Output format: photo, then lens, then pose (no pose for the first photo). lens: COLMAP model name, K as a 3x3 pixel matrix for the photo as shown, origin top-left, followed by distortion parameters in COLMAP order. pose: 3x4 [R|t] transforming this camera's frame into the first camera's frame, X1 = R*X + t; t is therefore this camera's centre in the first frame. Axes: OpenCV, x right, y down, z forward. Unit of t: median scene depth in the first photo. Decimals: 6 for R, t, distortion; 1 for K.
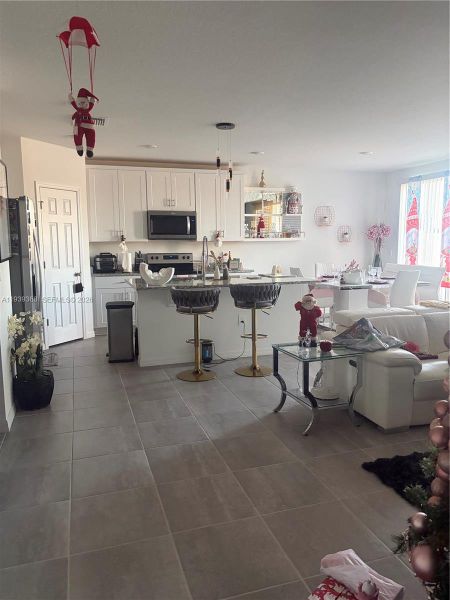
lens RADIAL K [[459.1, 0, 225.0], [0, 459.1, 300.0], [0, 0, 1]] dist [0.028199, -0.002532]
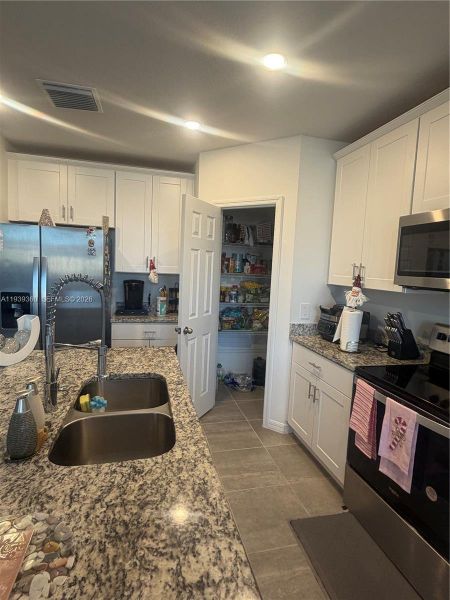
lens RADIAL K [[317.4, 0, 228.6], [0, 317.4, 298.4], [0, 0, 1]] dist [-0.000047, 0.000525]
pose [[-0.057687, 0.099885, -0.993325, 0.124533], [-0.177731, 0.978060, 0.108672, -0.127636], [0.982387, 0.182814, -0.038669, 0.876147]]
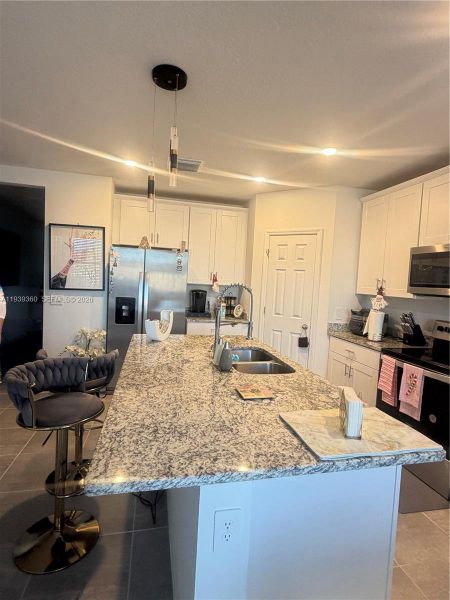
lens RADIAL K [[317.4, 0, 228.6], [0, 317.4, 298.4], [0, 0, 1]] dist [-0.000047, 0.000525]
pose [[-0.080720, 0.056610, -0.995128, 0.268875], [-0.187071, 0.979784, 0.070912, -0.113903], [0.979024, 0.191884, -0.068498, 0.807622]]
